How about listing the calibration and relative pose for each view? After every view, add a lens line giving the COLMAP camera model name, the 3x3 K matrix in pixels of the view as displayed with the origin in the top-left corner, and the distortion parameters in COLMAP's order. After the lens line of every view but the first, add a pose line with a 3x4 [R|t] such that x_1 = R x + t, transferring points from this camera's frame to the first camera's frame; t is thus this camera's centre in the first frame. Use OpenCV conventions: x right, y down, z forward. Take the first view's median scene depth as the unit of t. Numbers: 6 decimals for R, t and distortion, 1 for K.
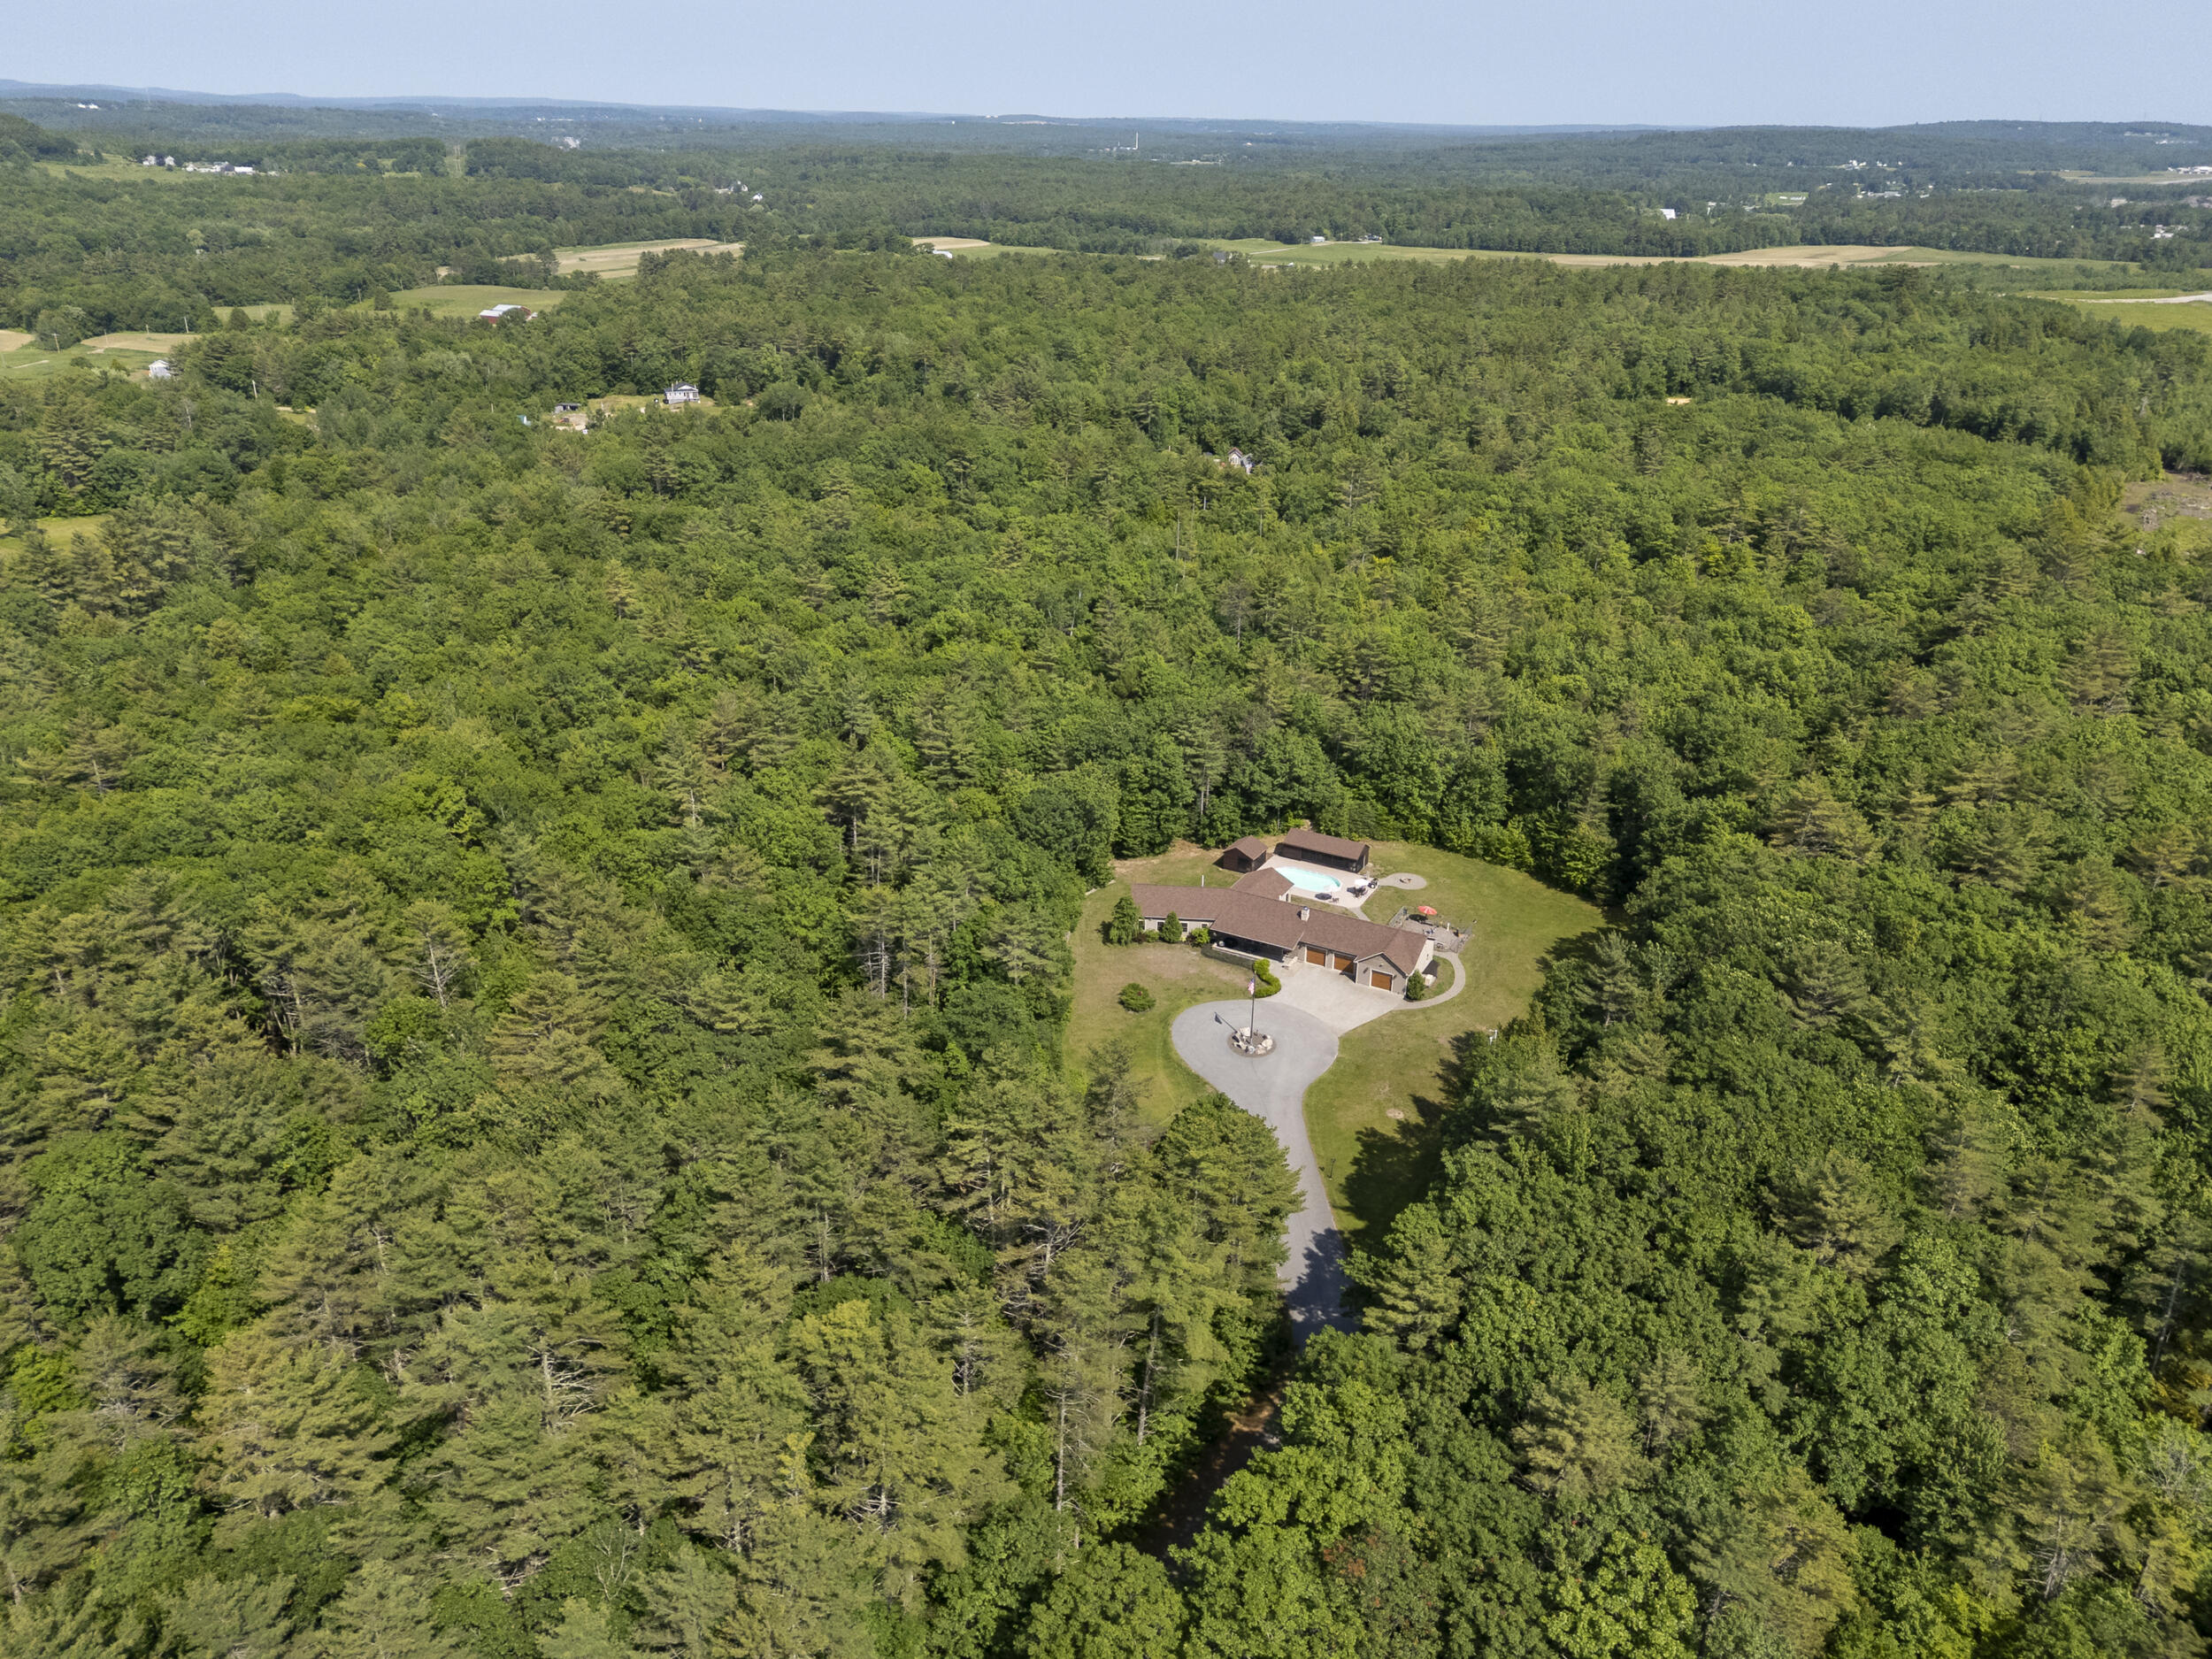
lens RADIAL K [[1618.0, 0, 1106.0], [0, 1618.0, 829.5], [0, 0, 1]] dist [0.052275, -0.033869]
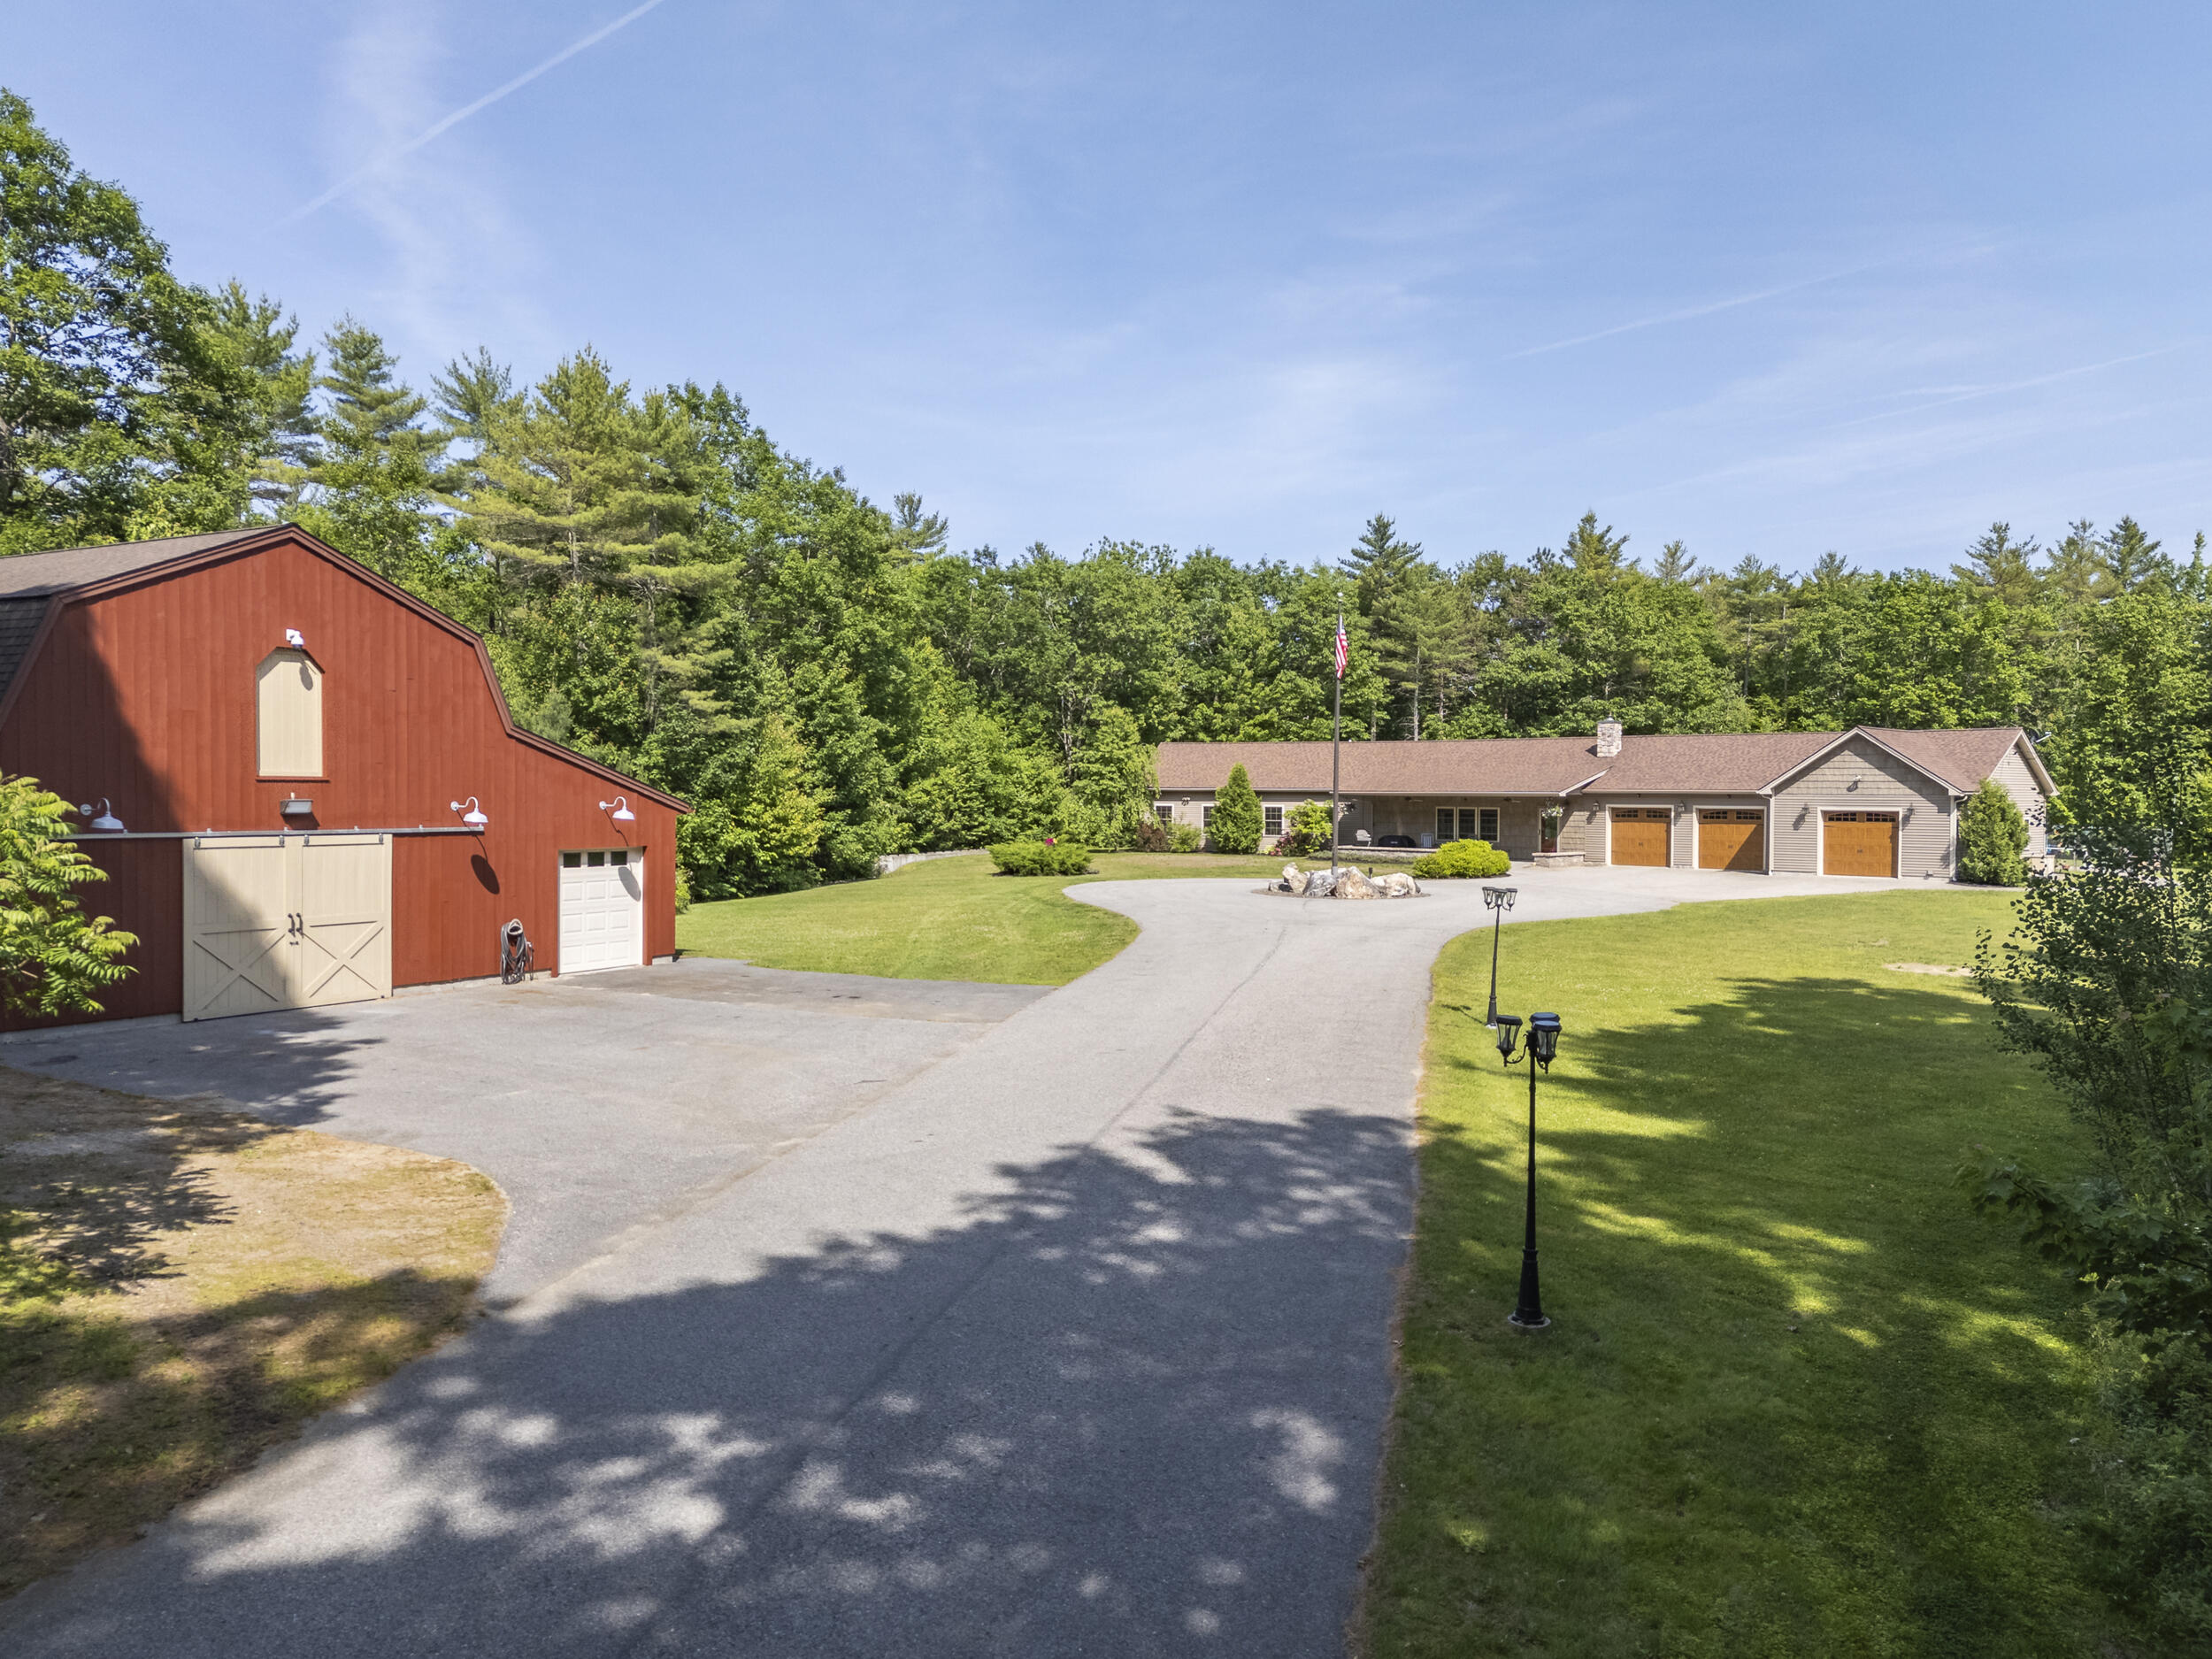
lens RADIAL K [[1606.1, 0, 1056.5], [0, 1606.1, 858.2], [0, 0, 1]] dist [0.060607, -0.116983]
pose [[0.953181, 0.000951, -0.302398, 0.078920], [-0.112152, 0.929791, -0.350587, 0.142457], [0.280833, 0.368088, 0.886366, 0.463142]]
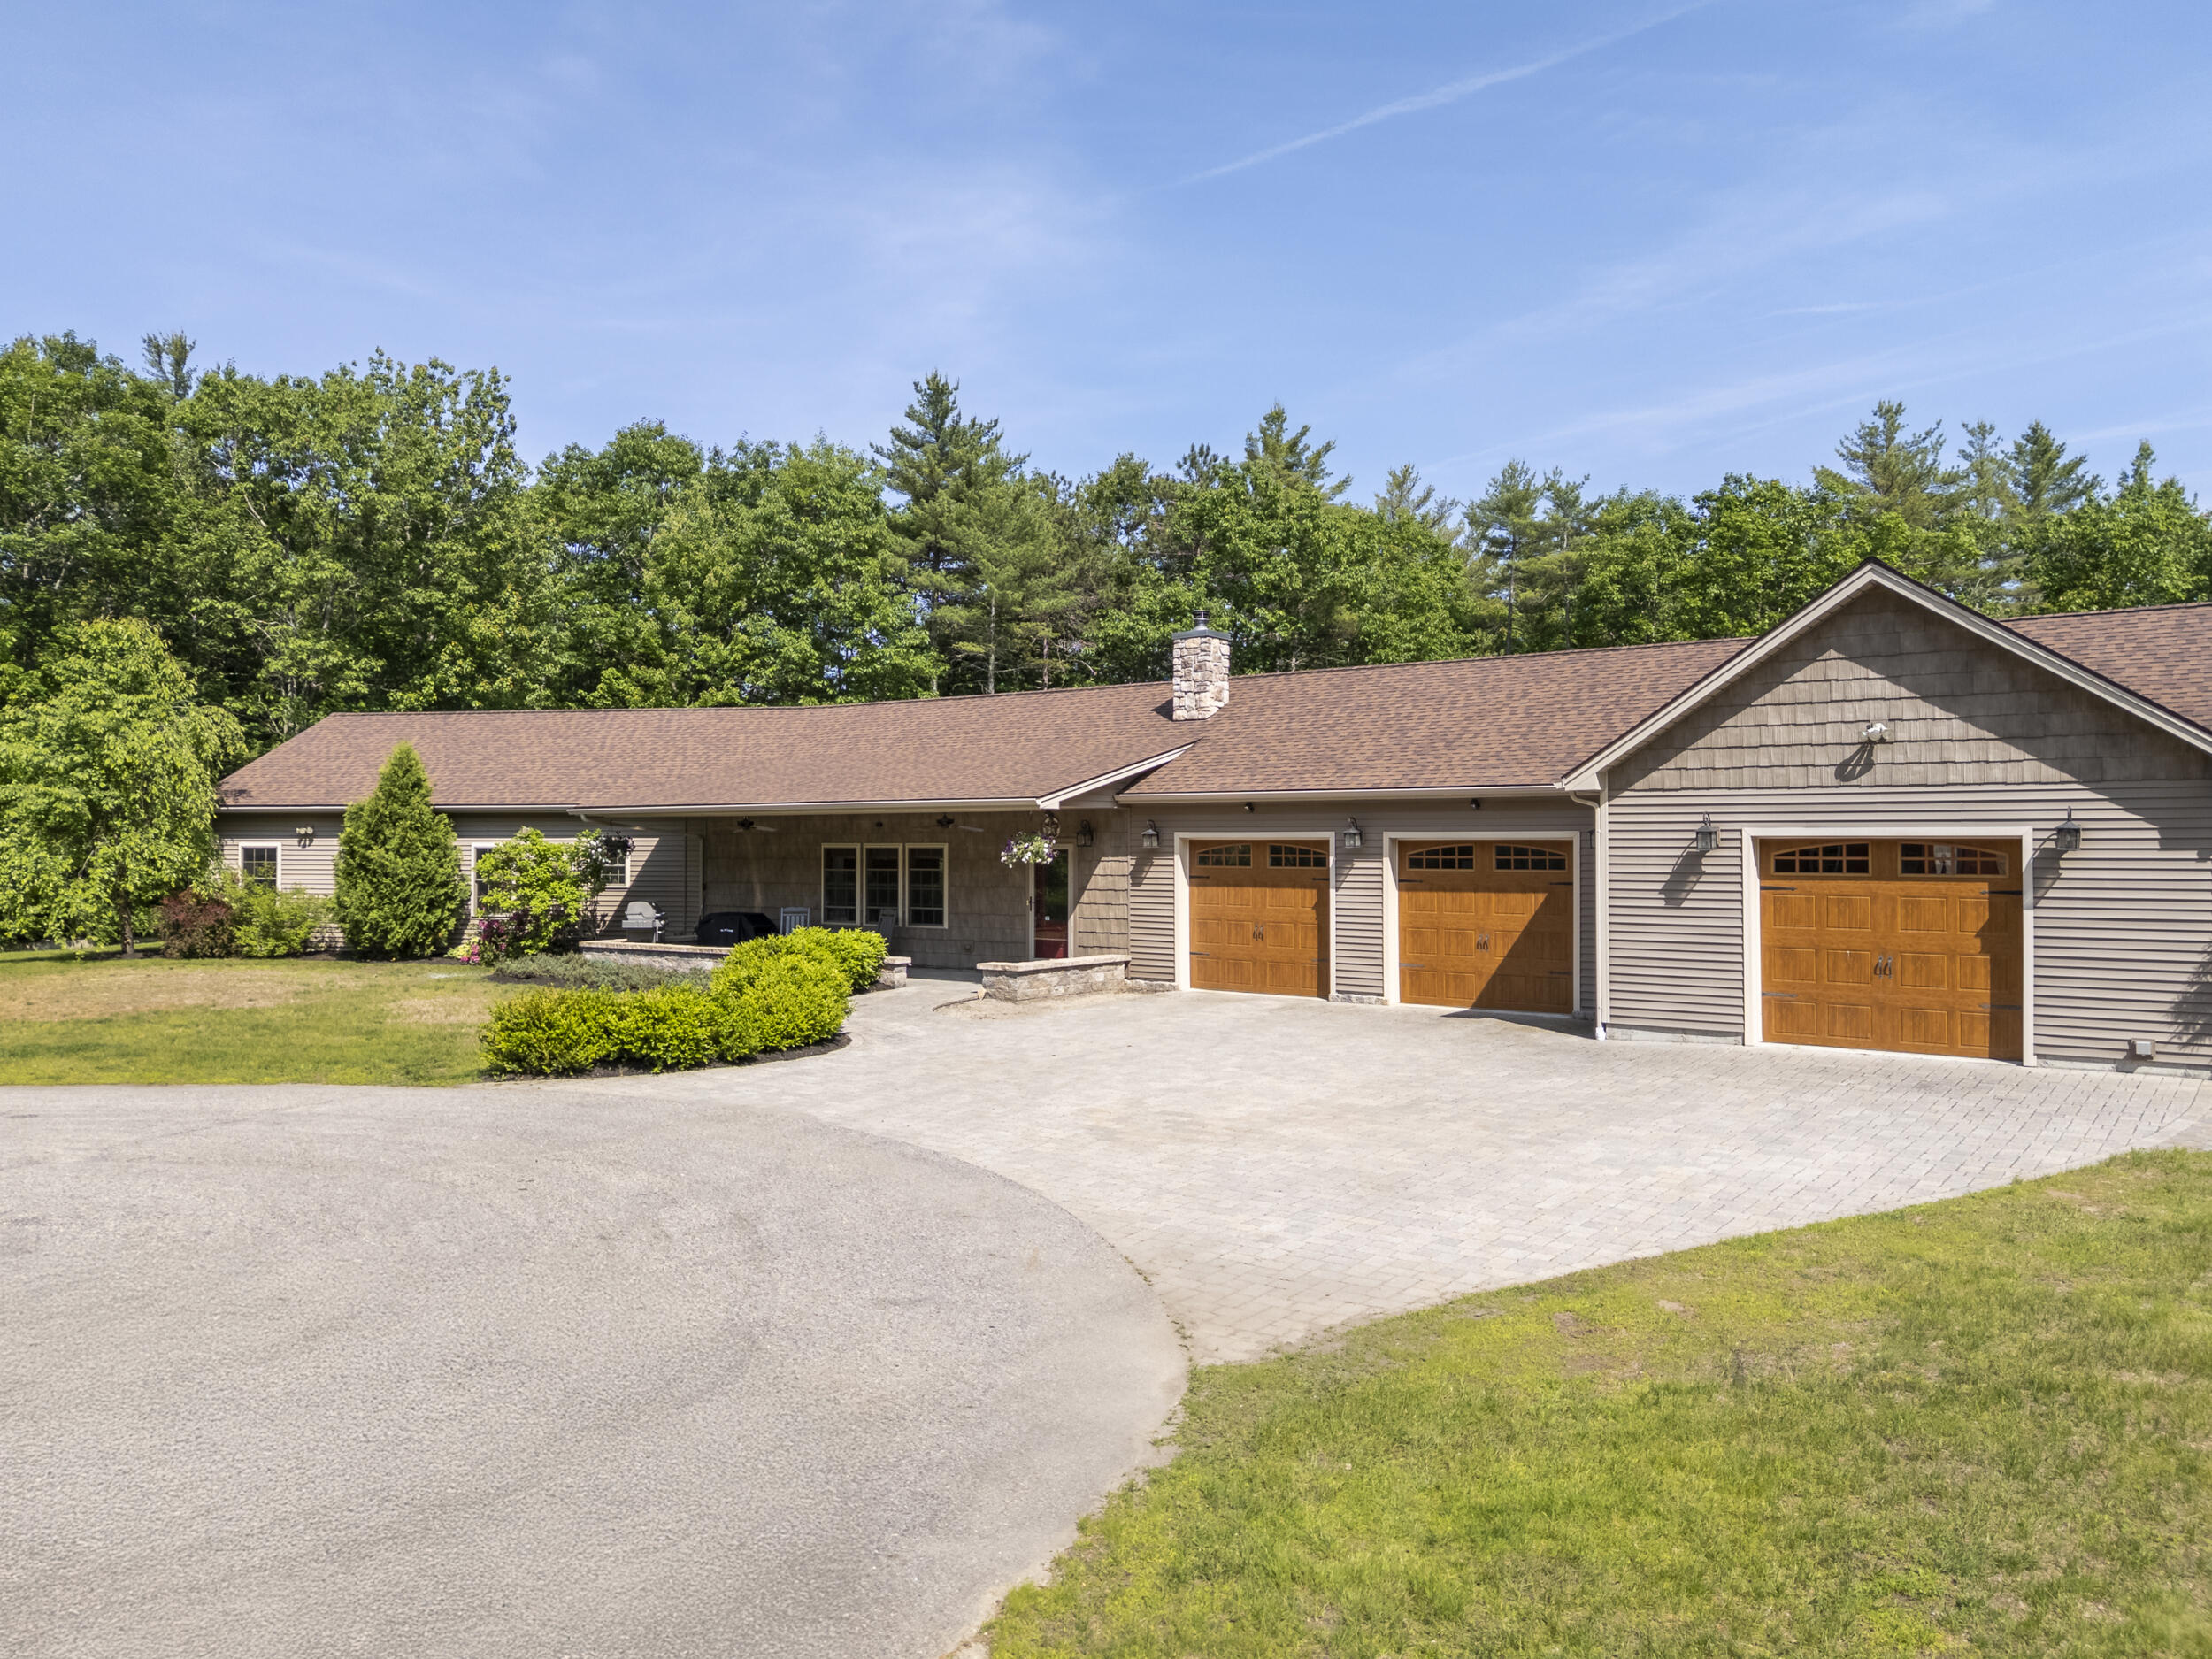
lens RADIAL K [[1623.7, 0, 1106.0], [0, 1623.7, 829.5], [0, 0, 1]] dist [0.063838, -0.044561]
pose [[0.989448, -0.018317, -0.143724, 0.092607], [-0.042632, 0.911254, -0.409632, 0.083999], [0.138473, 0.411437, 0.900858, 0.601633]]
